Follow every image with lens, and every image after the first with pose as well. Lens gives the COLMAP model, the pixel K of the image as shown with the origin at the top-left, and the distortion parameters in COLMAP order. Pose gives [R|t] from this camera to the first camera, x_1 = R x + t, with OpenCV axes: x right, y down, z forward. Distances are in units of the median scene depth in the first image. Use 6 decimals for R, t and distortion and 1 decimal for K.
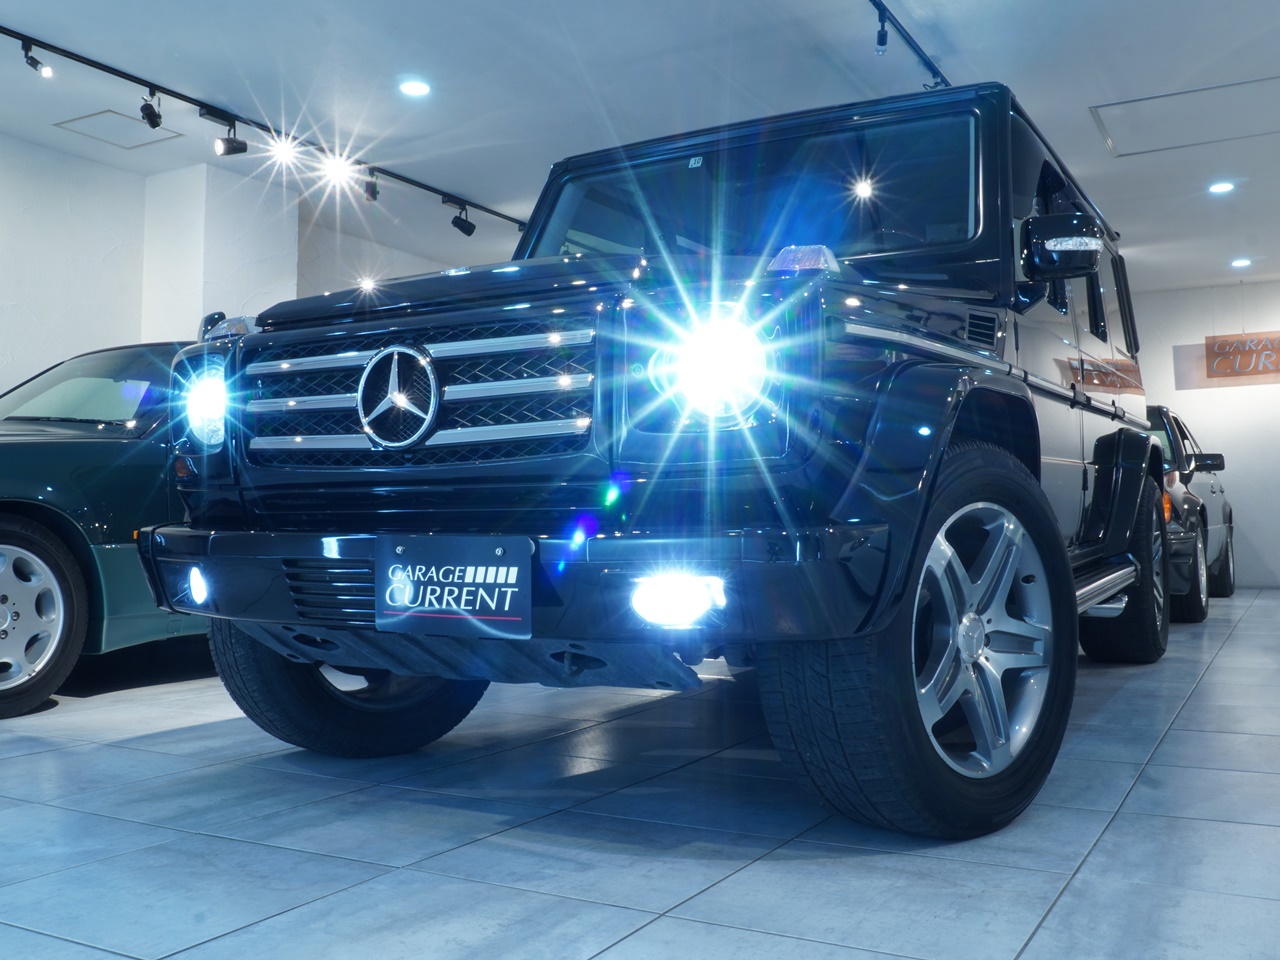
lens RADIAL K [[1224.6, 0, 640.0], [0, 1224.6, 480.0], [0, 0, 1]] dist [-0.016213, -0.005931]
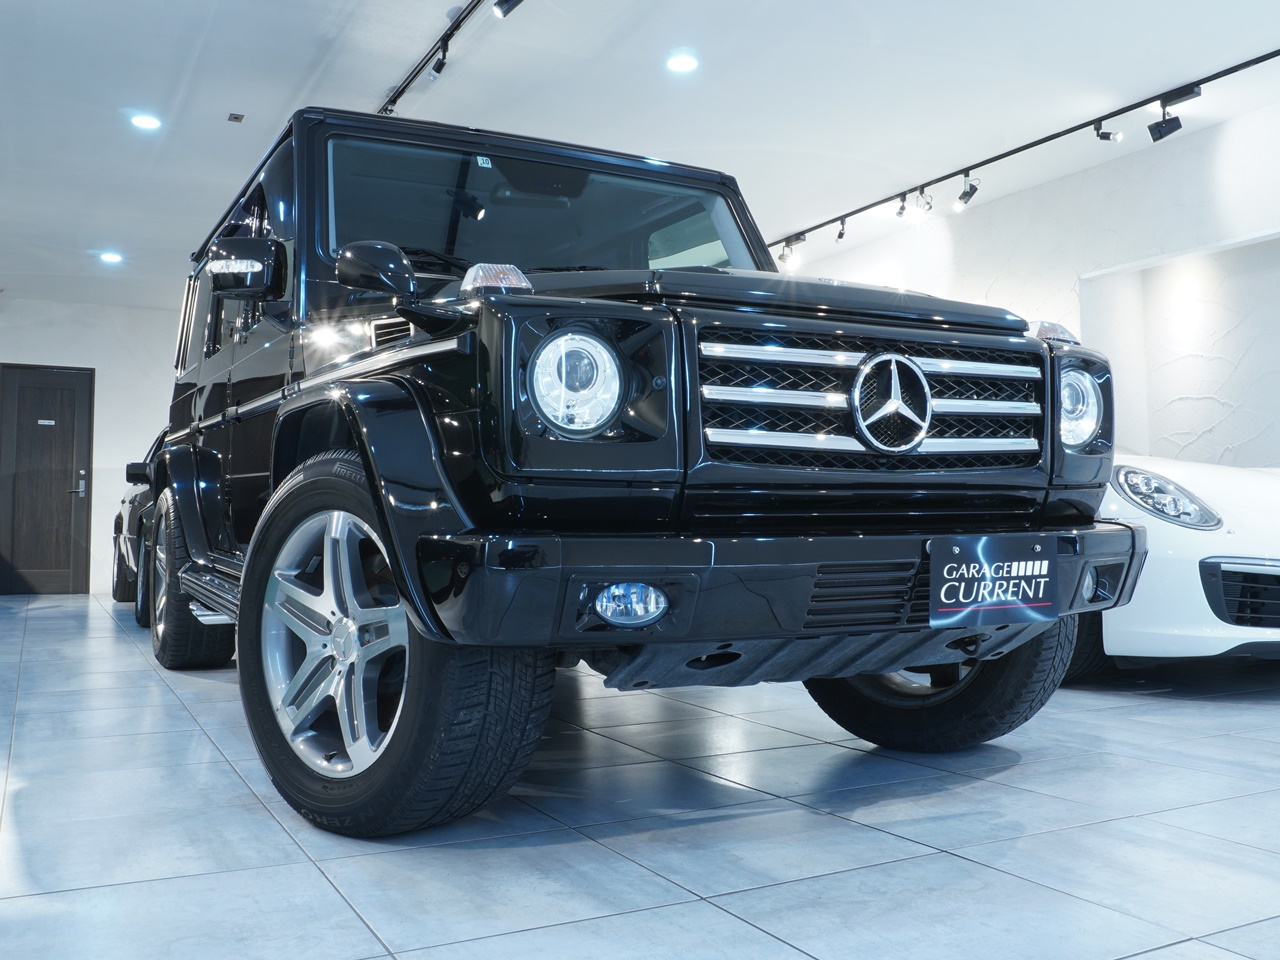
lens RADIAL K [[1146.1, 0, 640.0], [0, 1146.1, 480.0], [0, 0, 1]] dist [-0.030682, -0.006438]
pose [[0.543183, 0.033256, 0.838956, -1.163058], [-0.018521, 0.999447, -0.027626, 0.028659], [-0.839410, -0.000532, 0.543498, 0.678611]]
